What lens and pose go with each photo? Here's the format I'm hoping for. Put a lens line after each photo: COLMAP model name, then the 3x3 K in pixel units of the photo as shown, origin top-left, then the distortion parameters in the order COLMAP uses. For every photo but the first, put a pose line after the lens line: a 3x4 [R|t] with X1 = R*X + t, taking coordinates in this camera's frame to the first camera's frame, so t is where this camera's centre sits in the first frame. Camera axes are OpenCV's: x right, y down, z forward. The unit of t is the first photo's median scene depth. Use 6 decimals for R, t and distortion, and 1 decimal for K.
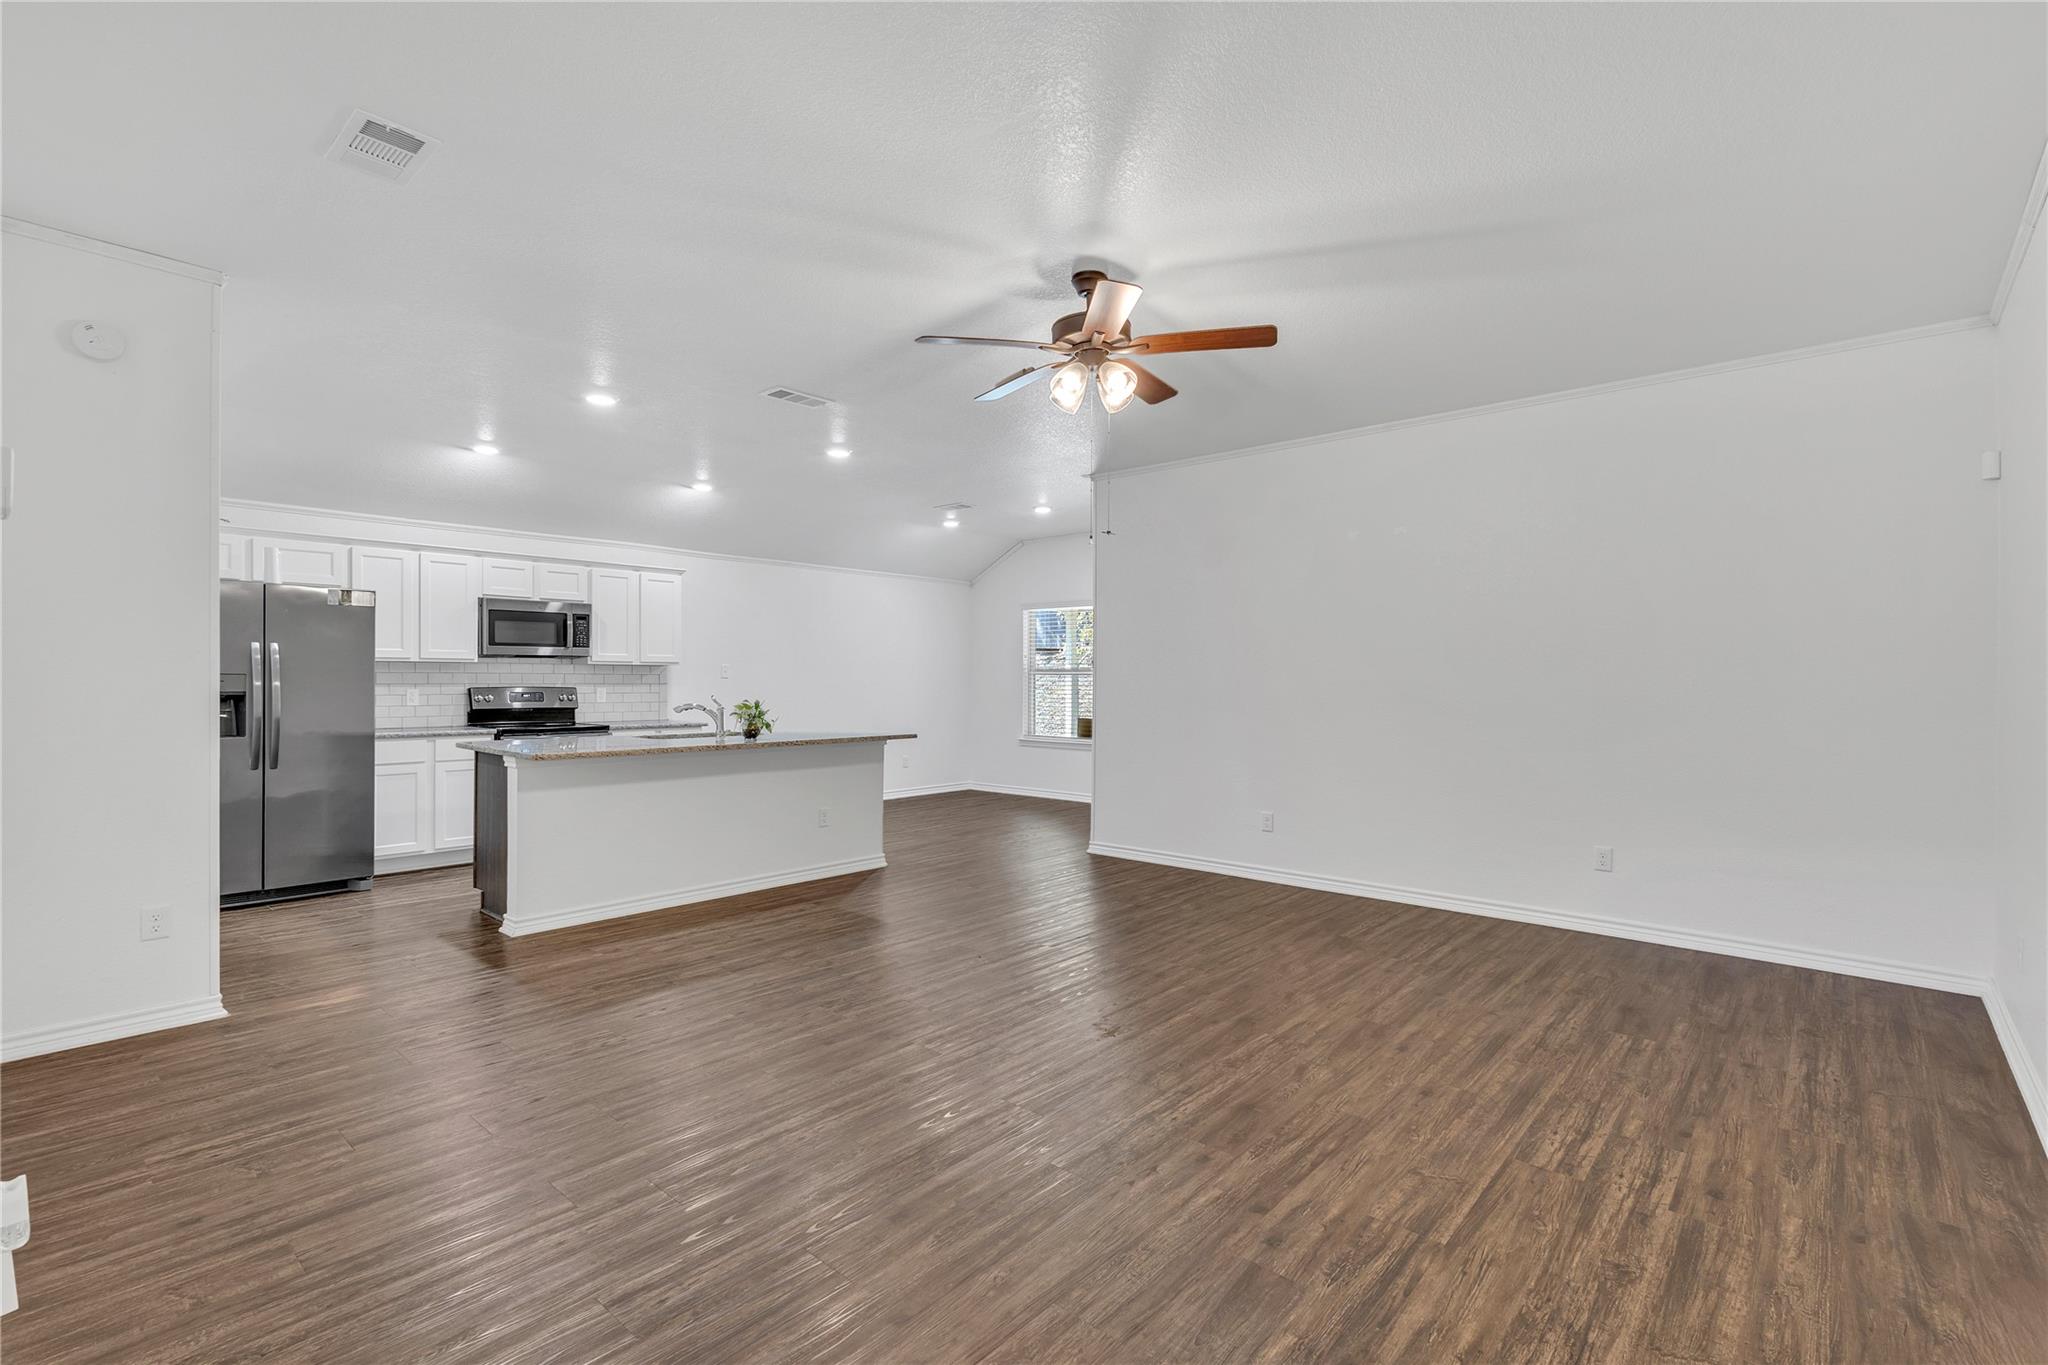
lens RADIAL K [[937.1, 0, 1033.4], [0, 937.1, 682.7], [0, 0, 1]] dist [0.002024, 0.000310]
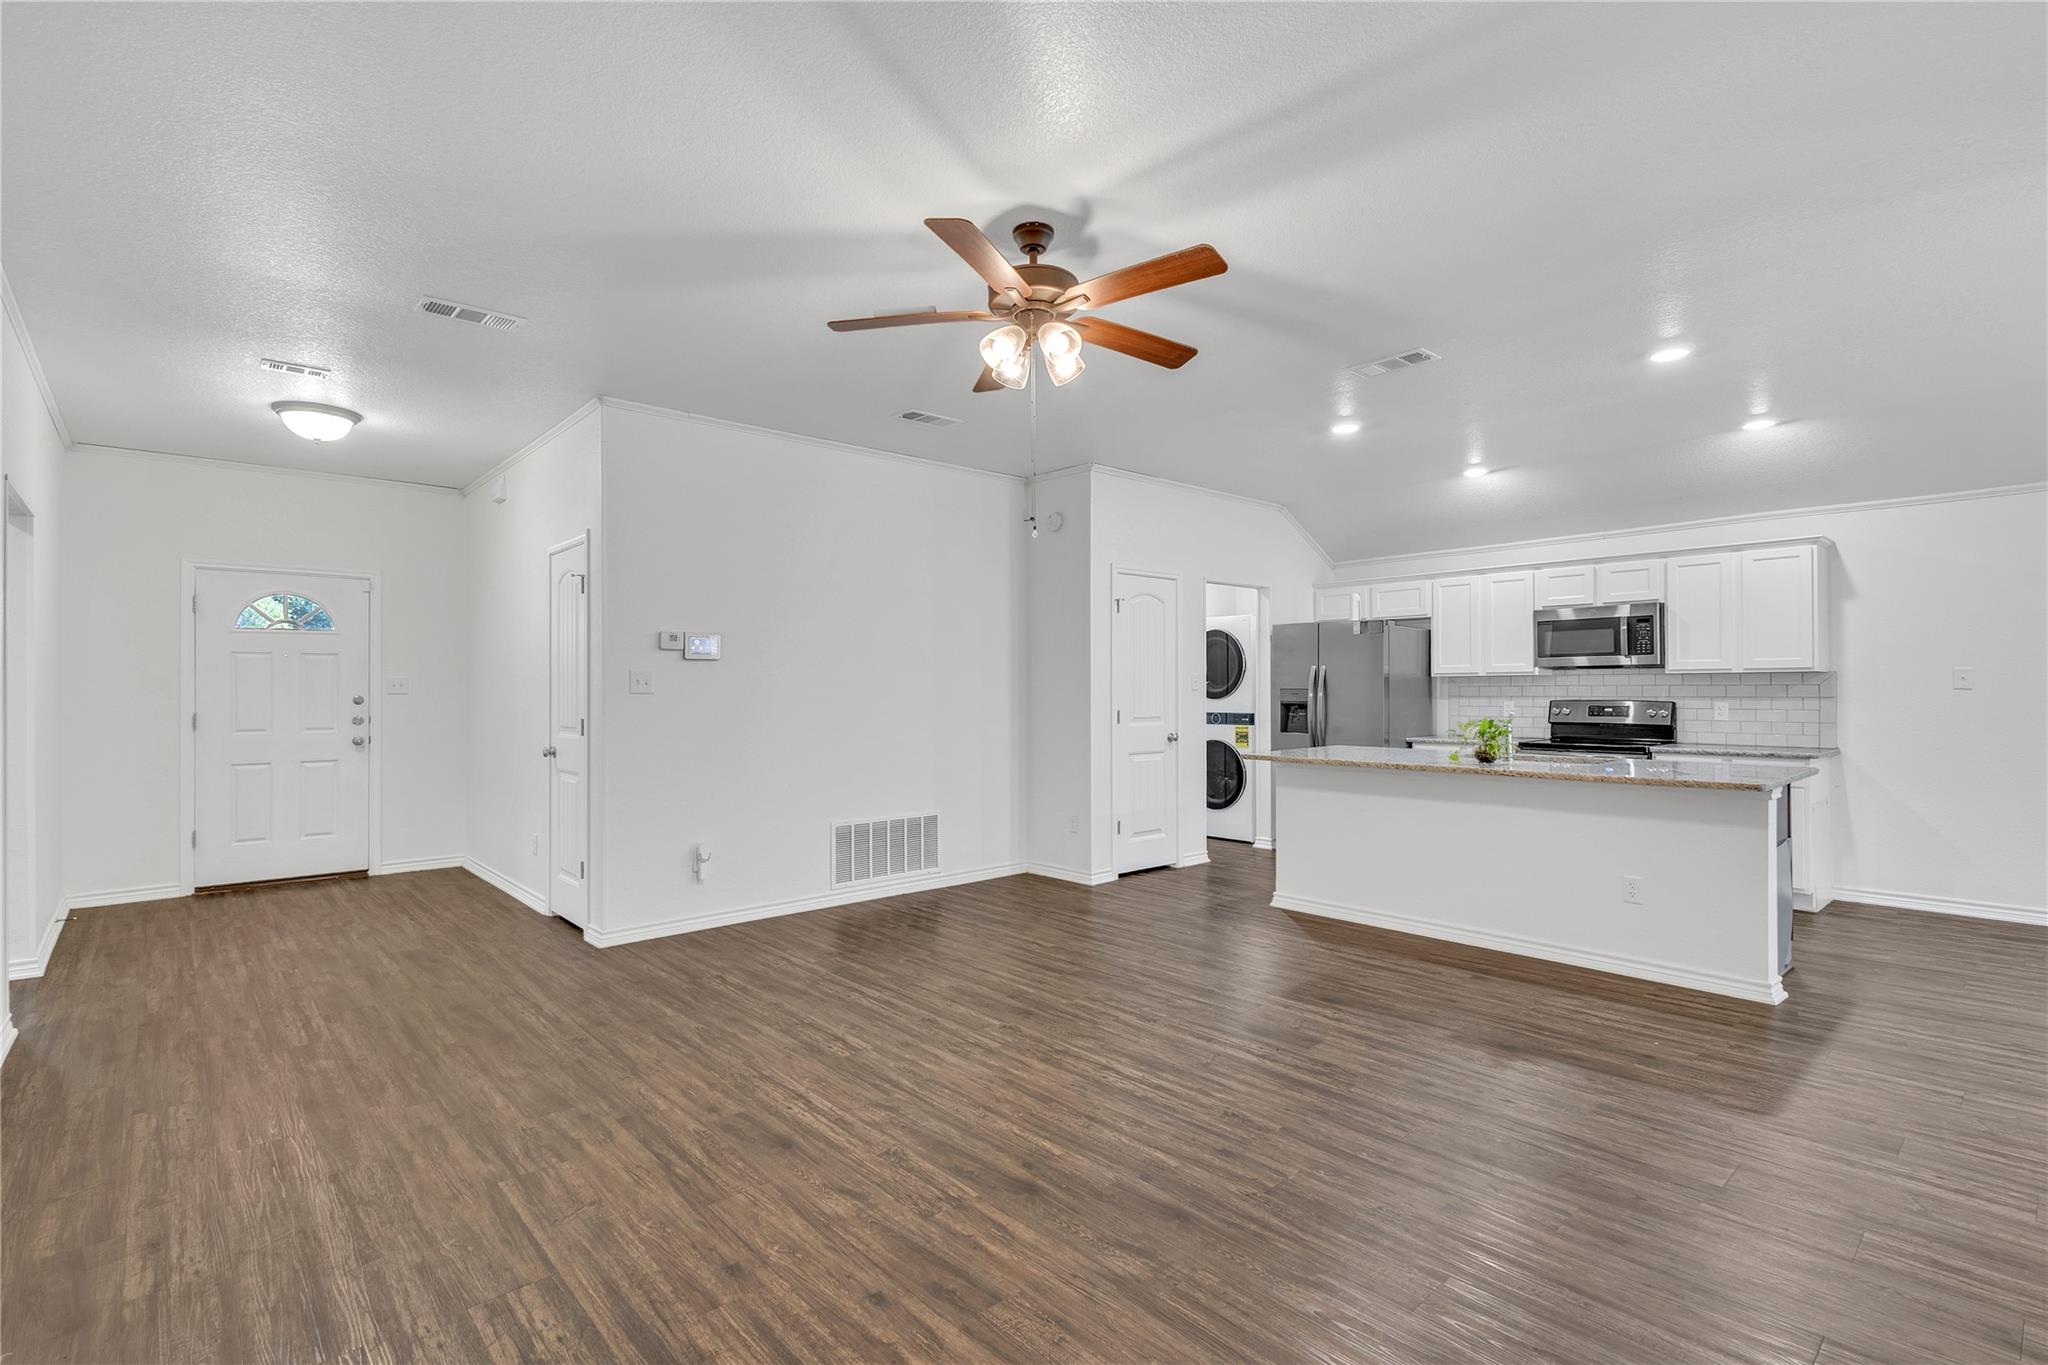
lens RADIAL K [[963.8, 0, 1015.9], [0, 963.8, 685.5], [0, 0, 1]] dist [0.000013, -0.000744]
pose [[-0.131592, -0.008514, -0.991267, 0.636853], [-0.001746, 0.999964, -0.008357, -0.001307], [0.991302, 0.000631, -0.131602, 0.742142]]
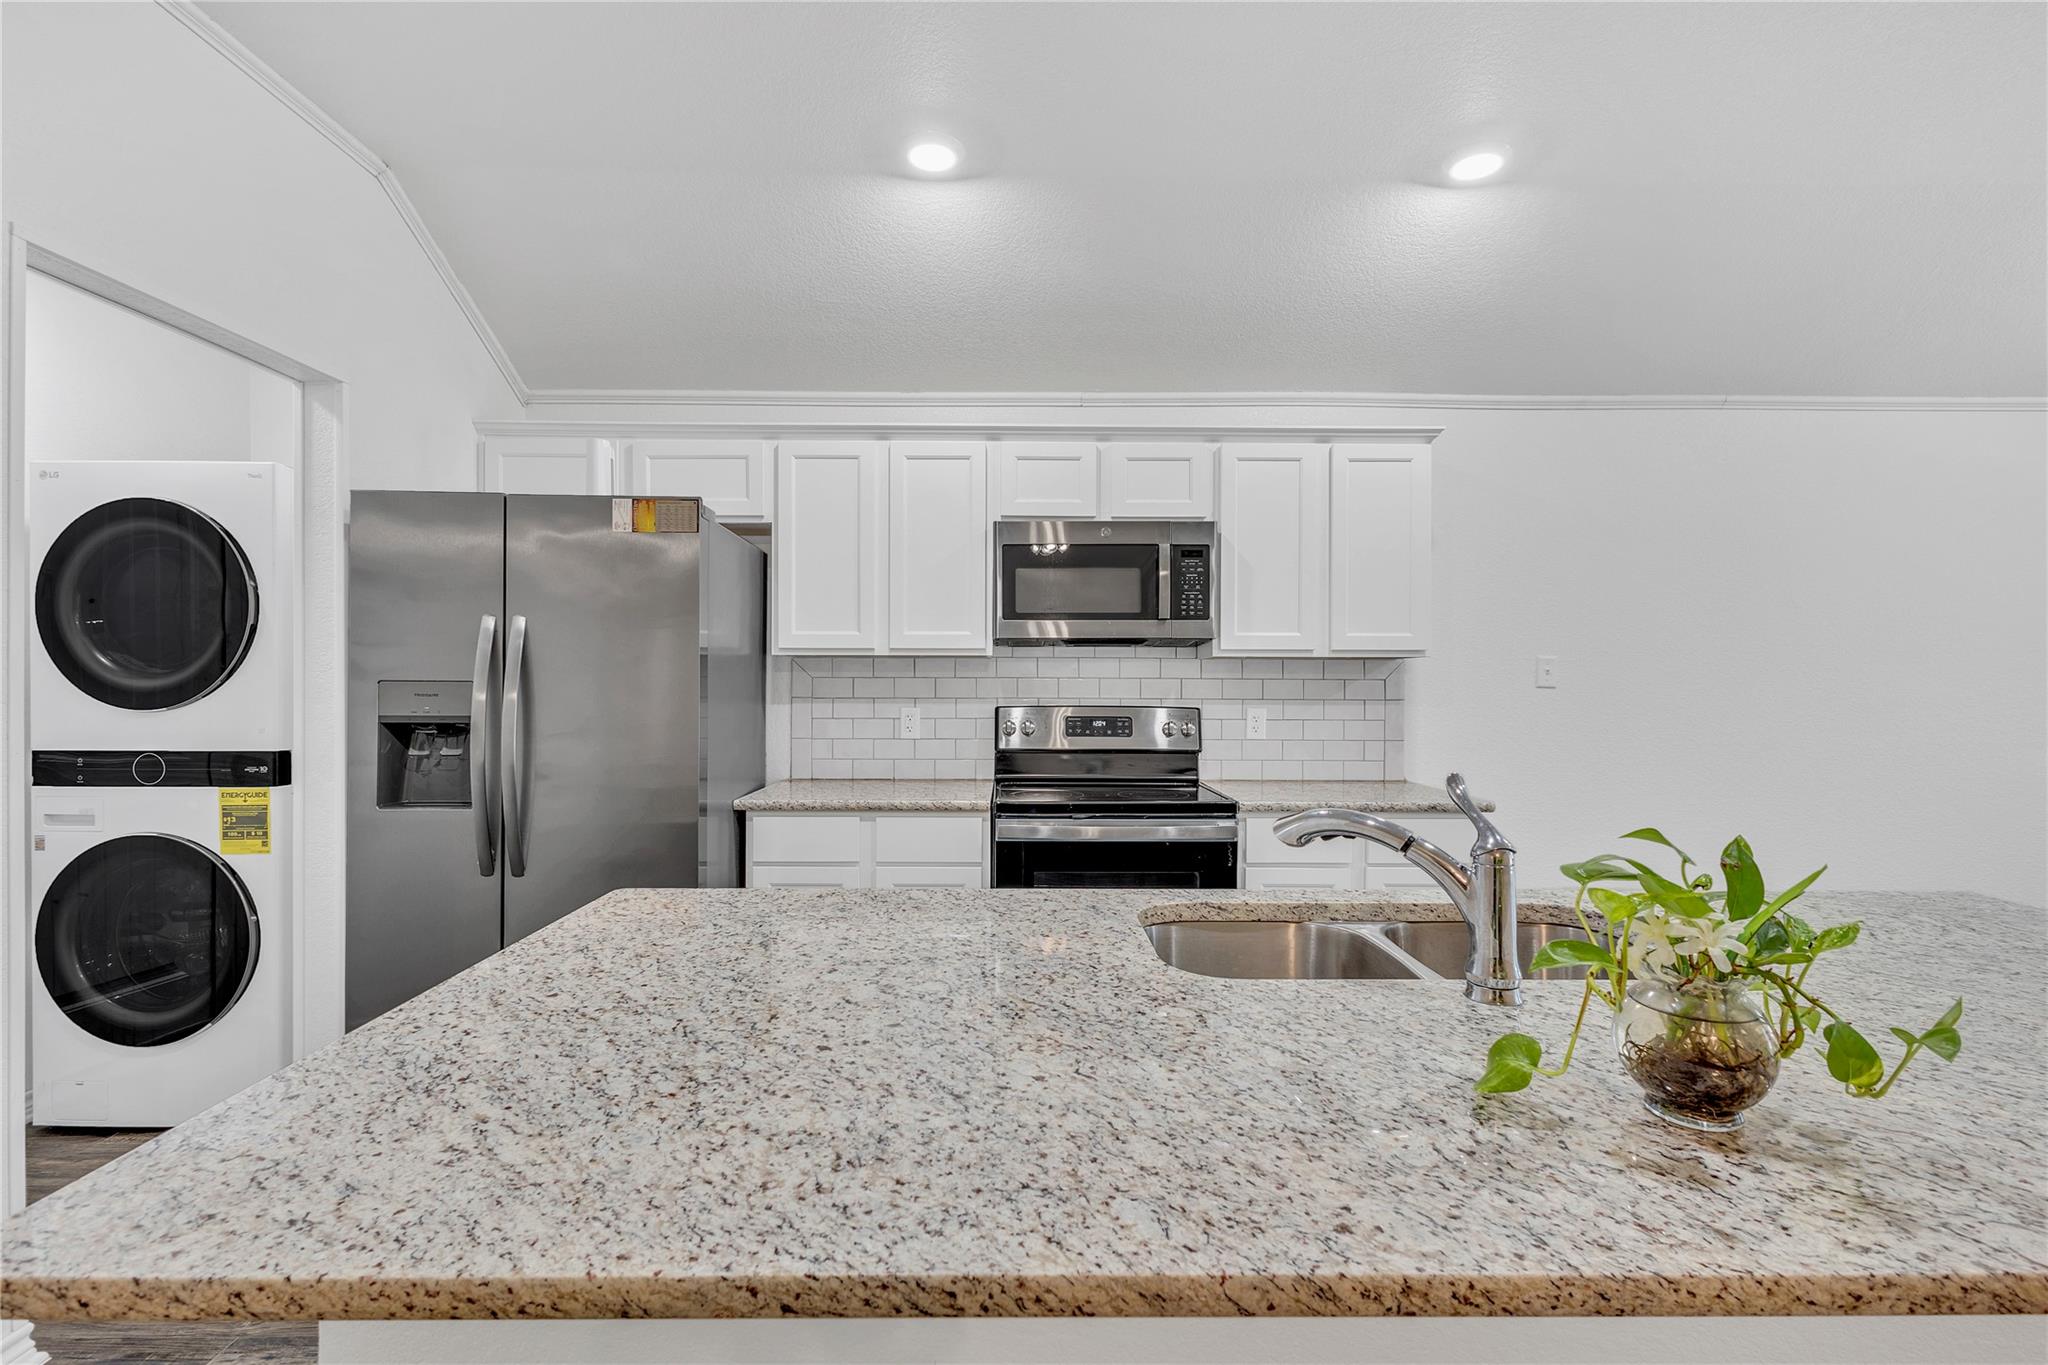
lens RADIAL K [[926.4, 0, 1019.4], [0, 926.4, 689.2], [0, 0, 1]] dist [0.002698, 0.000277]
pose [[0.664898, 0.003447, -0.746926, -0.279661], [-0.003784, 0.999992, 0.001246, -0.006094], [0.746925, 0.001998, 0.664906, 0.875033]]
